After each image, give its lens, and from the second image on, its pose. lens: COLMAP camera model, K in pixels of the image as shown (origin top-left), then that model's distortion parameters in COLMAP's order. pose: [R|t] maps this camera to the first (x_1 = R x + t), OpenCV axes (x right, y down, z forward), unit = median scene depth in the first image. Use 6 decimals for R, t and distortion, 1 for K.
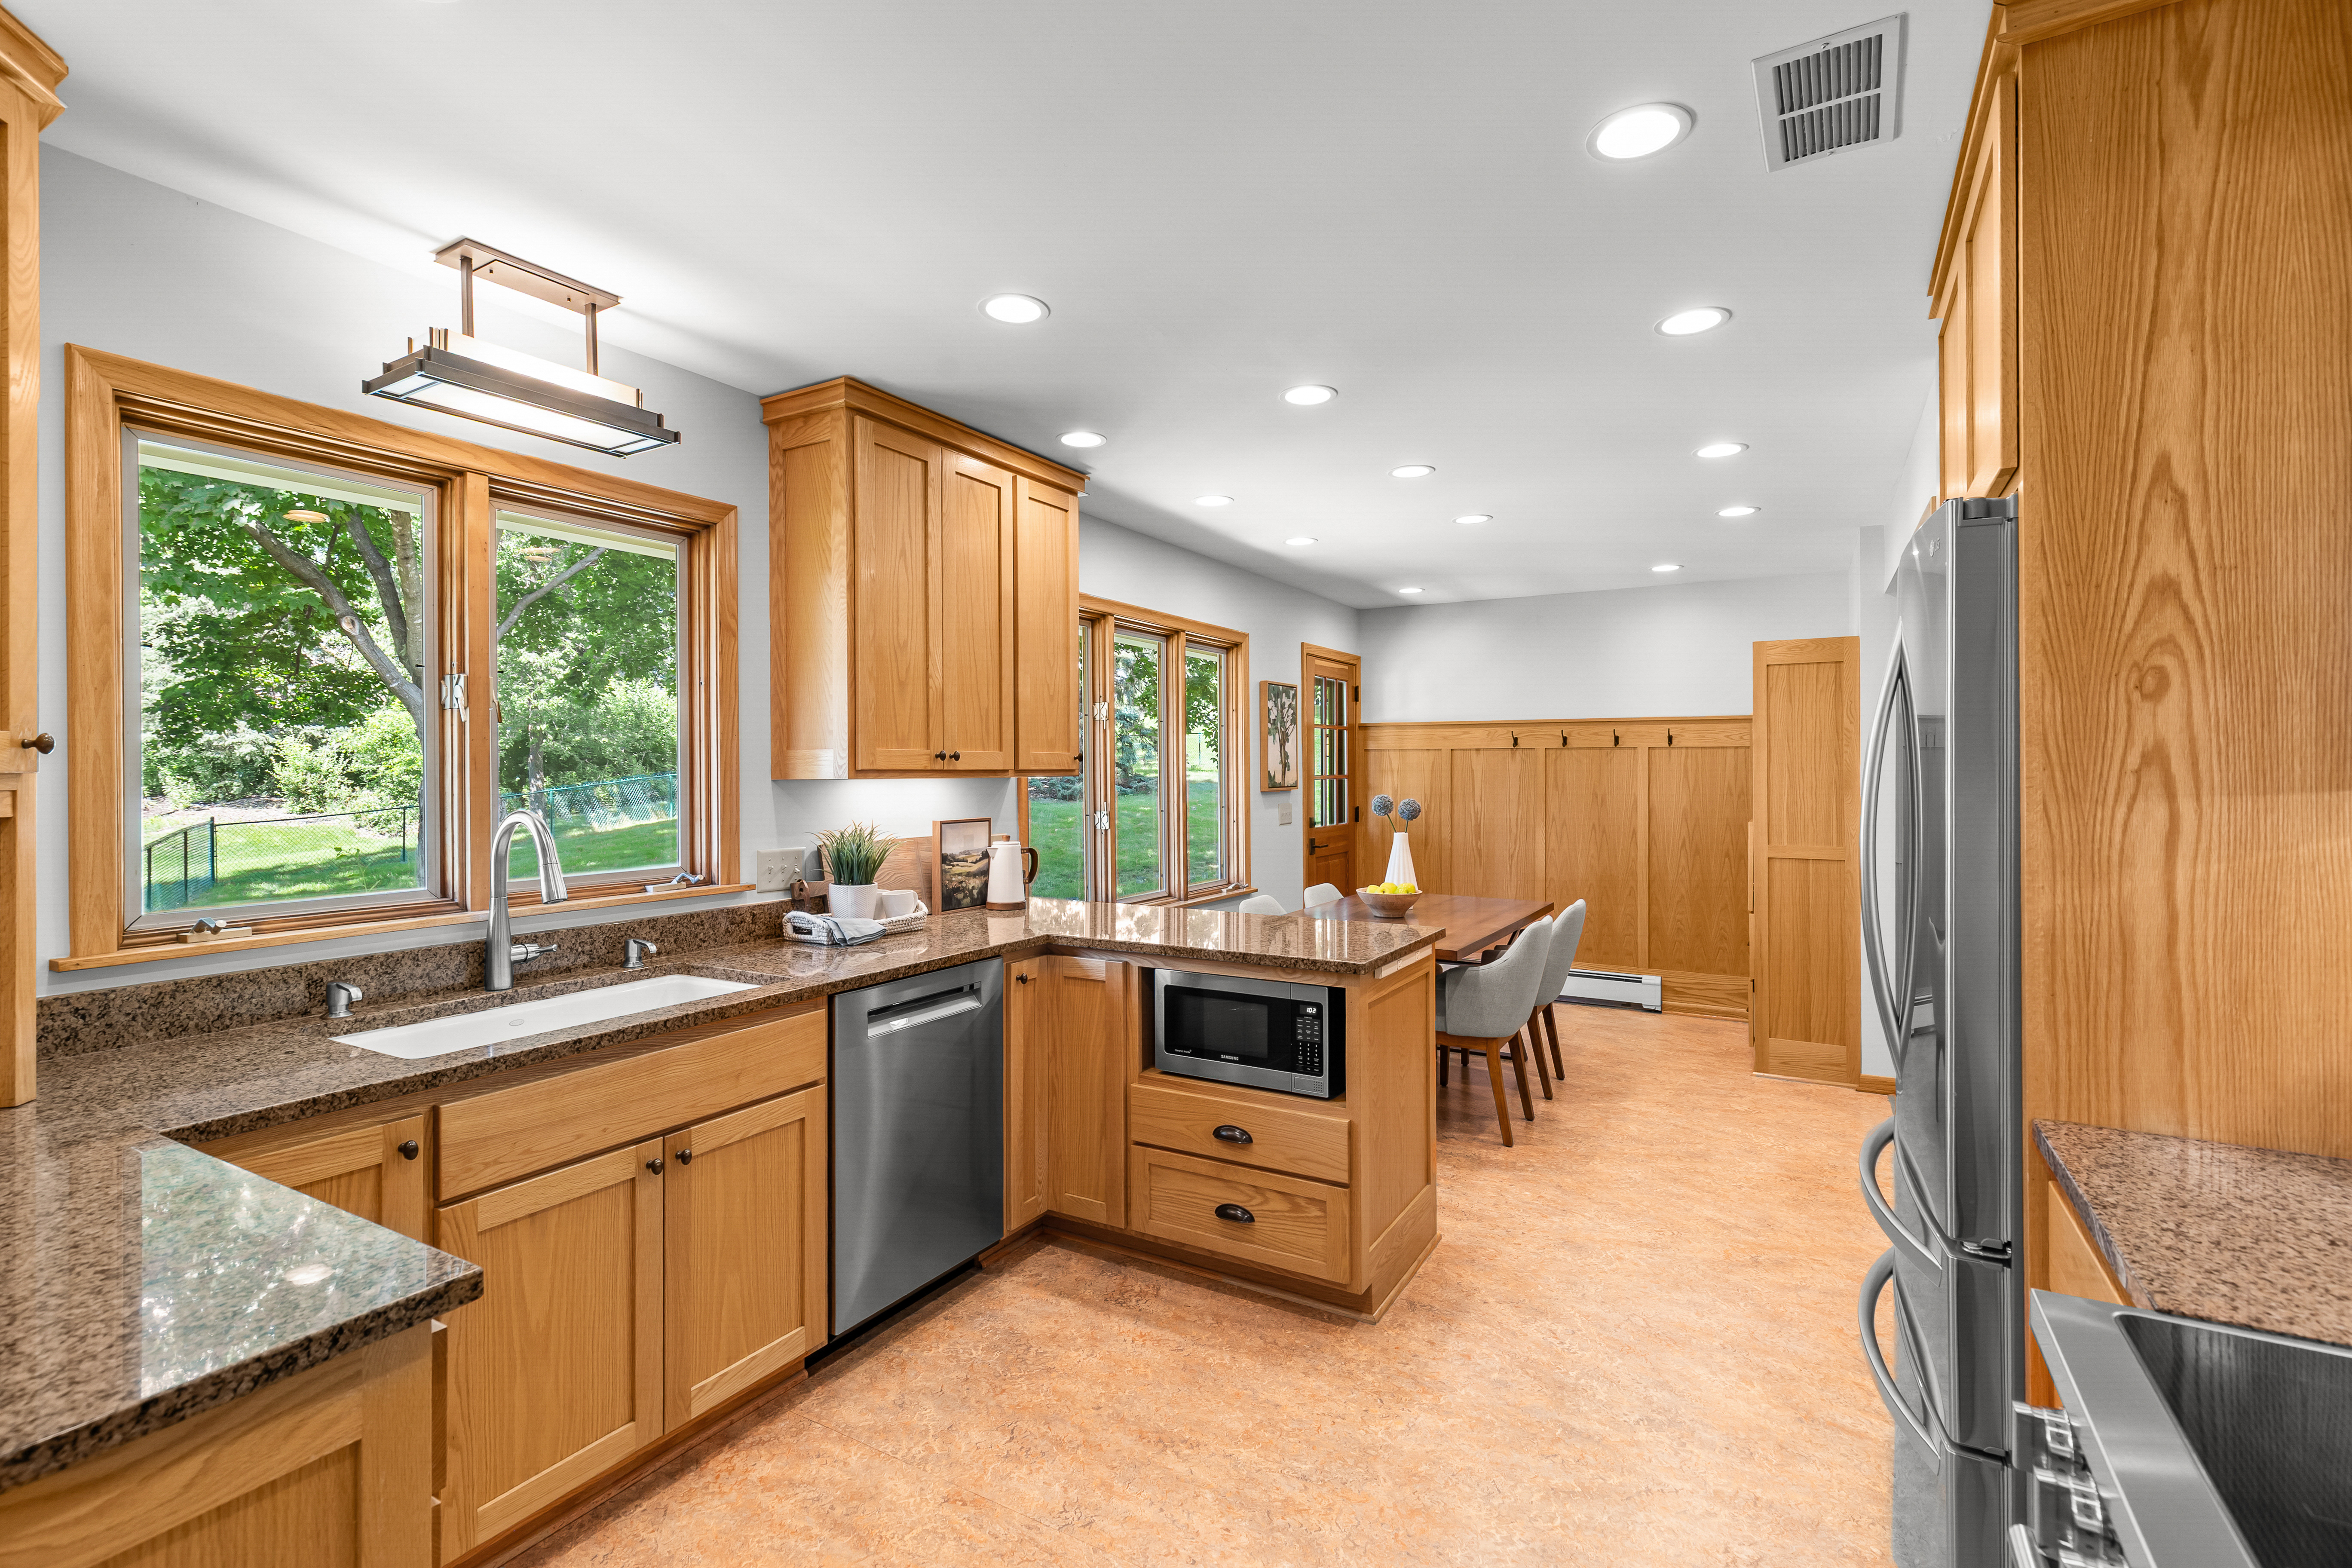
lens RADIAL K [[1072.7, 0, 1164.1], [0, 1072.7, 765.1], [0, 0, 1]] dist [0.011076, -0.004393]
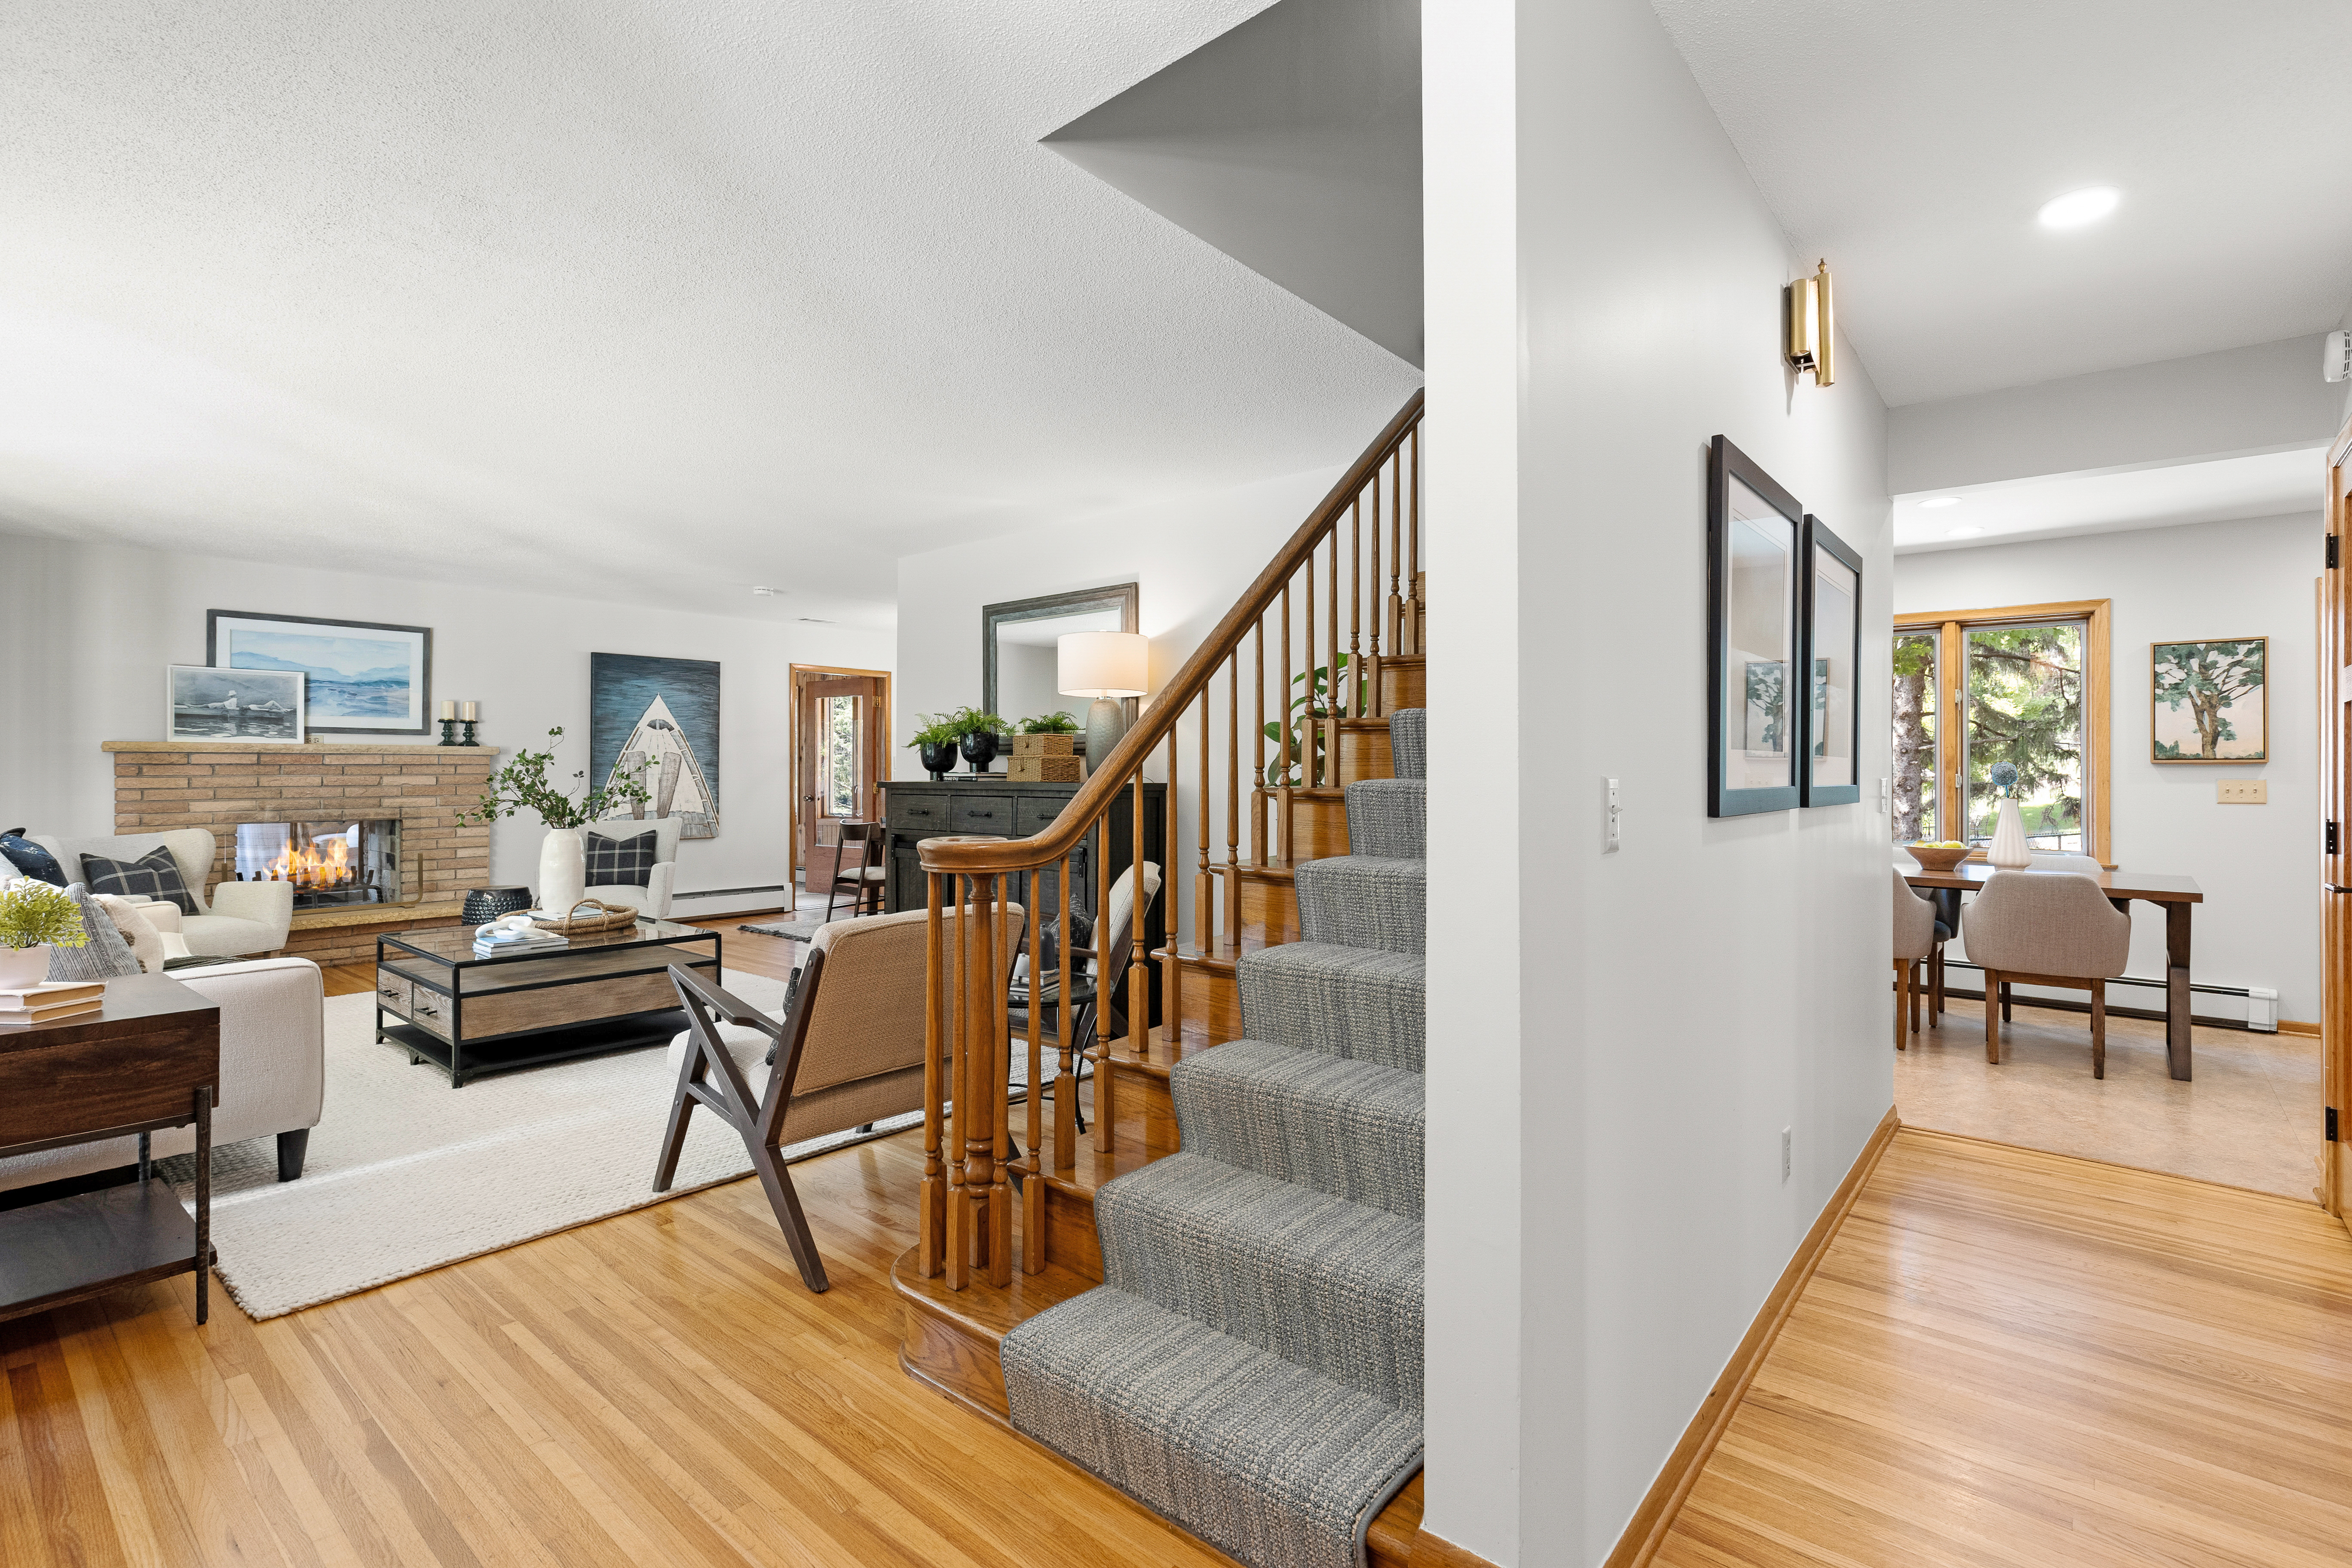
lens RADIAL K [[1072.7, 0, 1145.8], [0, 1072.7, 774.6], [0, 0, 1]] dist [0.011076, -0.004393]
pose [[-0.178219, 0.008306, -0.983956, 1.202616], [0.000065, 0.999964, 0.008429, 0.027591], [0.983991, 0.001438, -0.178214, 0.325739]]
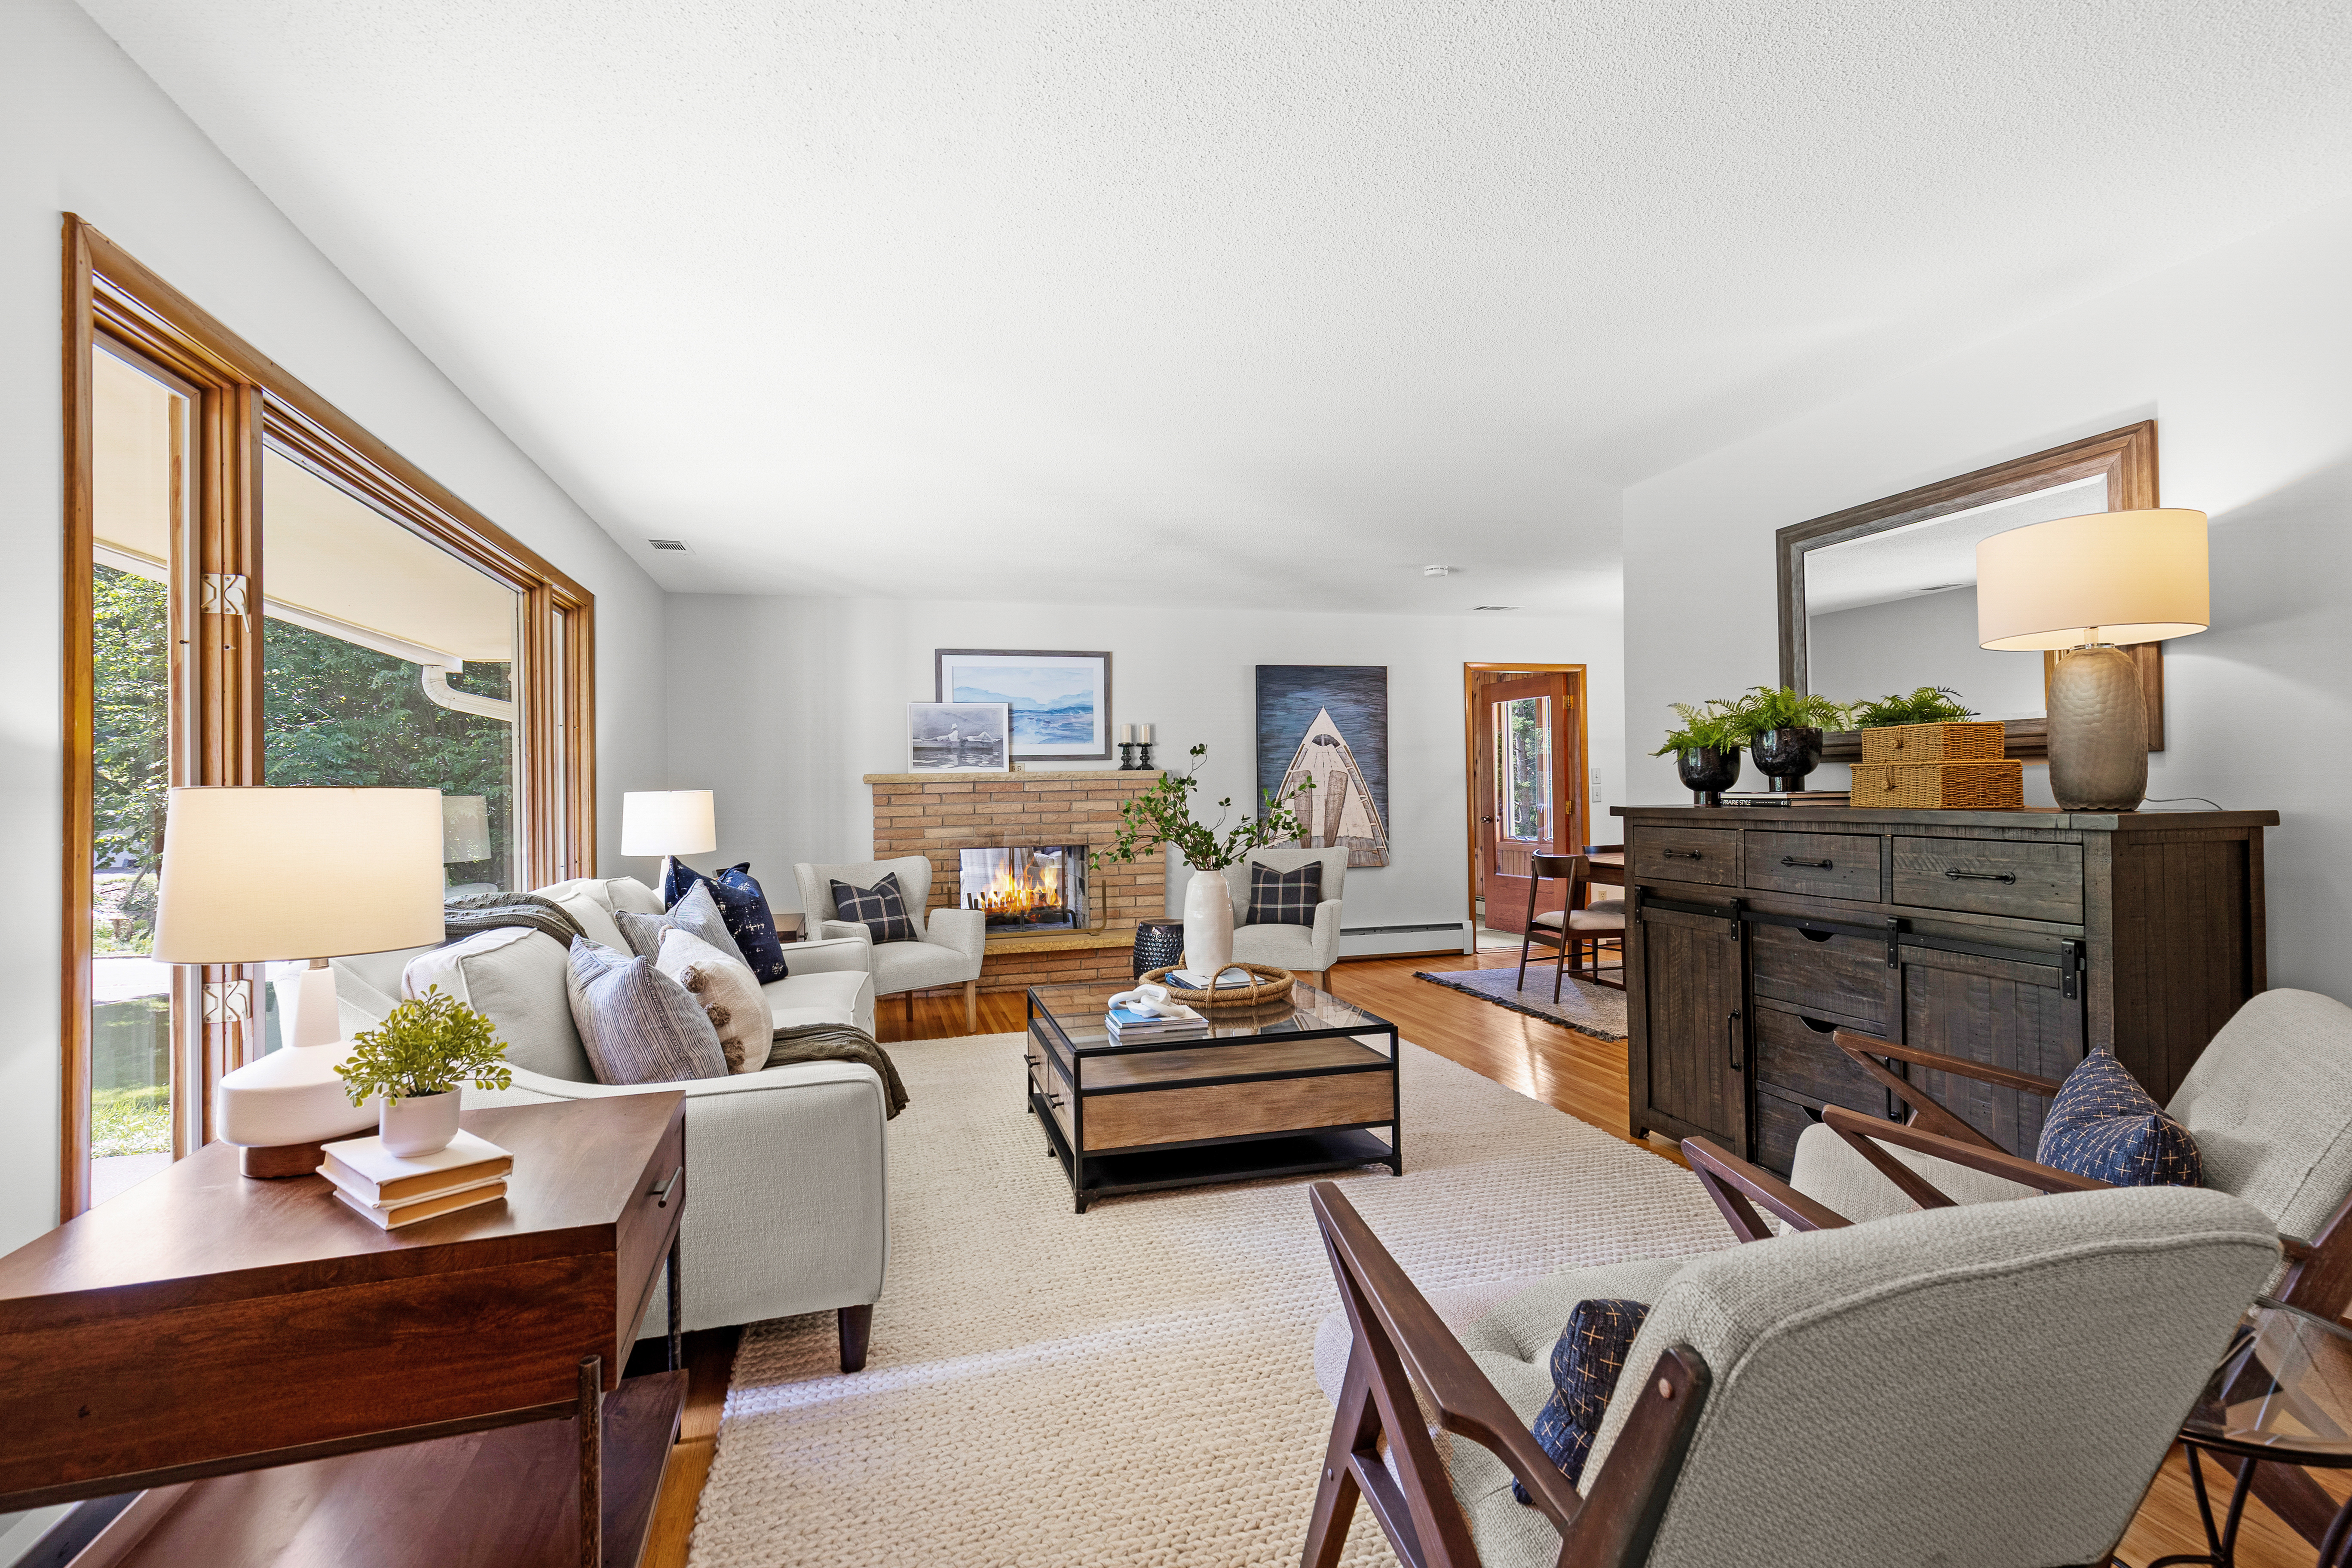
lens RADIAL K [[1072.7, 0, 1179.0], [0, 1072.7, 778.5], [0, 0, 1]] dist [0.011076, -0.004393]
pose [[-0.680676, 0.010702, -0.732506, 0.956425], [0.022293, 0.999733, -0.006110, 0.022640], [0.732245, -0.020489, -0.680733, 0.171052]]
